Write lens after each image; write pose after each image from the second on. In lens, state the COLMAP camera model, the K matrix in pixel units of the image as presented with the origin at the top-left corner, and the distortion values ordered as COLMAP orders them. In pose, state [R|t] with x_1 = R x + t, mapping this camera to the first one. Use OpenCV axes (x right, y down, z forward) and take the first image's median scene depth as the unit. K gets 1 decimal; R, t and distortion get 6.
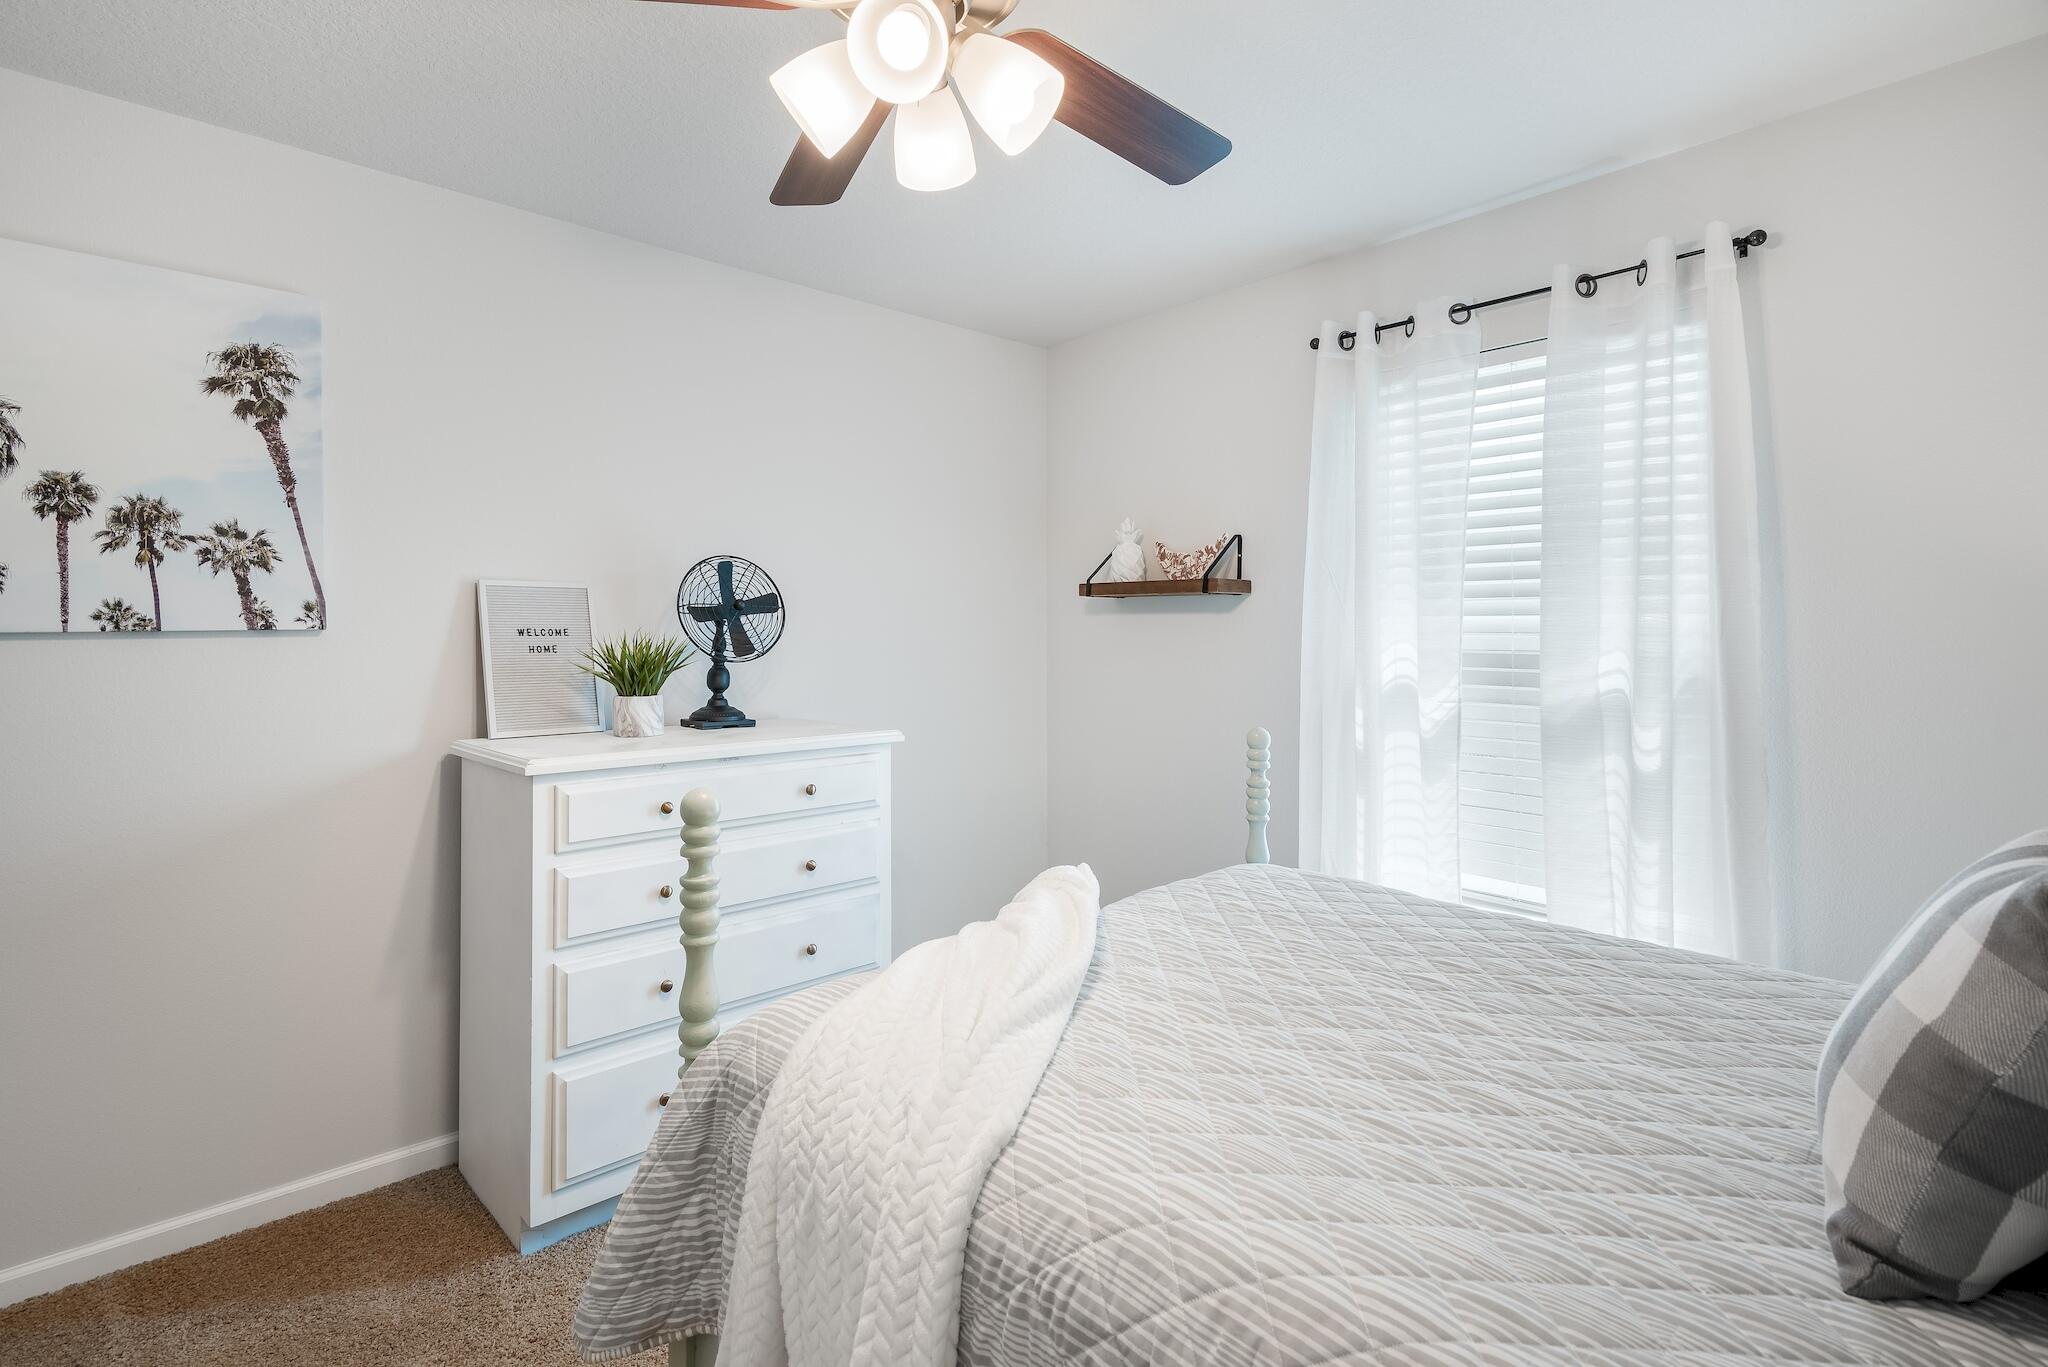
lens RADIAL K [[1001.5, 0, 1037.8], [0, 1001.5, 649.0], [0, 0, 1]] dist [0.013050, -0.000217]
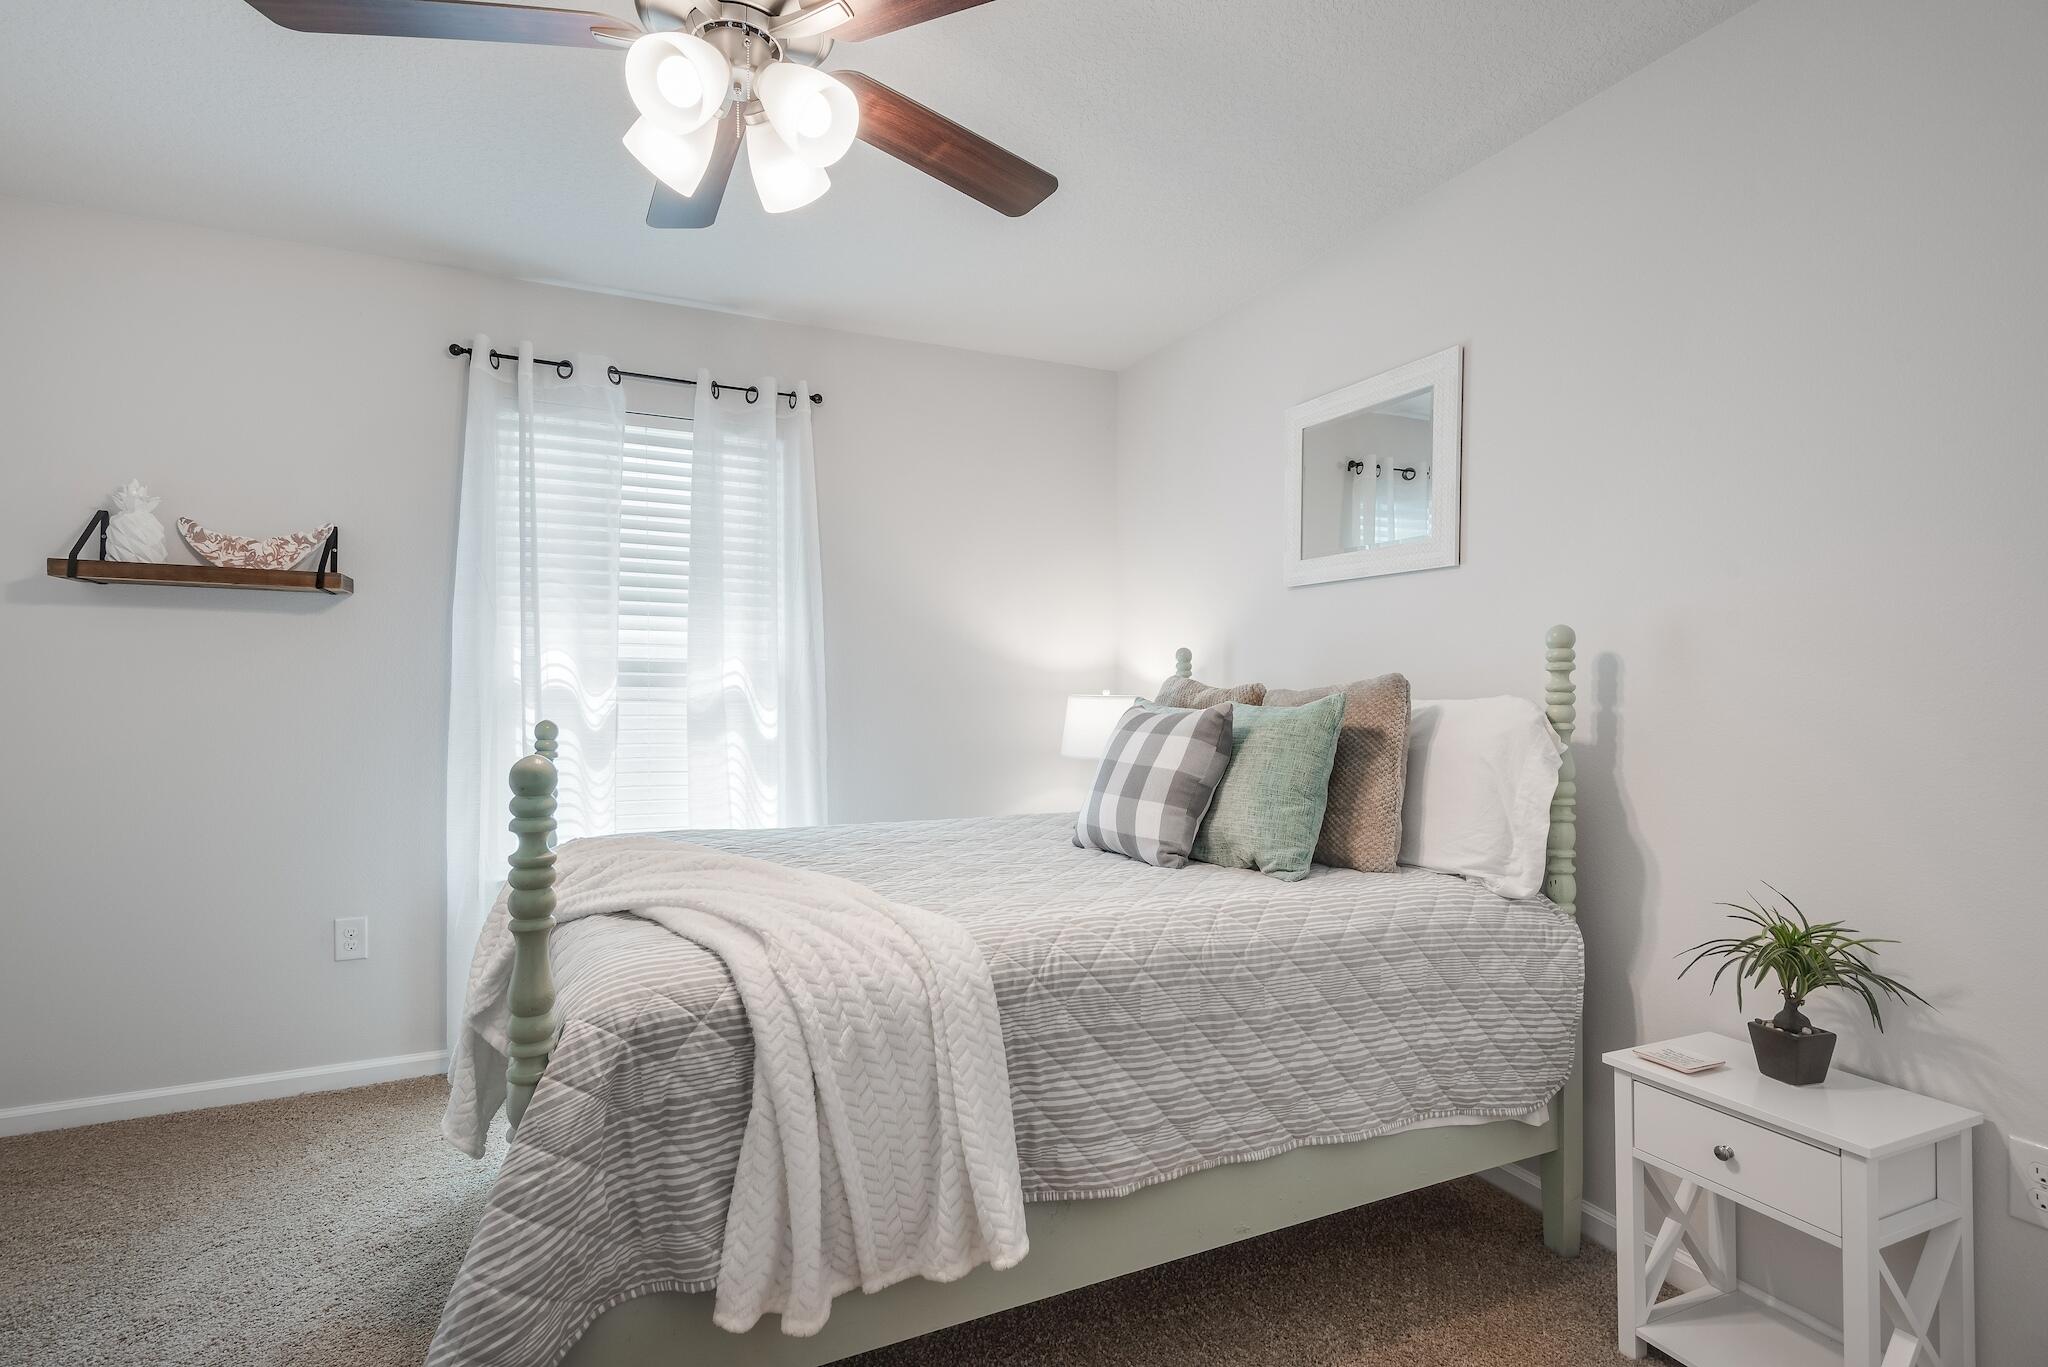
lens RADIAL K [[998.9, 0, 1026.2], [0, 998.9, 705.4], [0, 0, 1]] dist [0.001671, -0.000332]
pose [[0.312020, -0.015113, 0.949955, -0.609099], [0.007220, 0.999882, 0.013536, 0.050611], [-0.950048, 0.002635, 0.312092, 0.178565]]
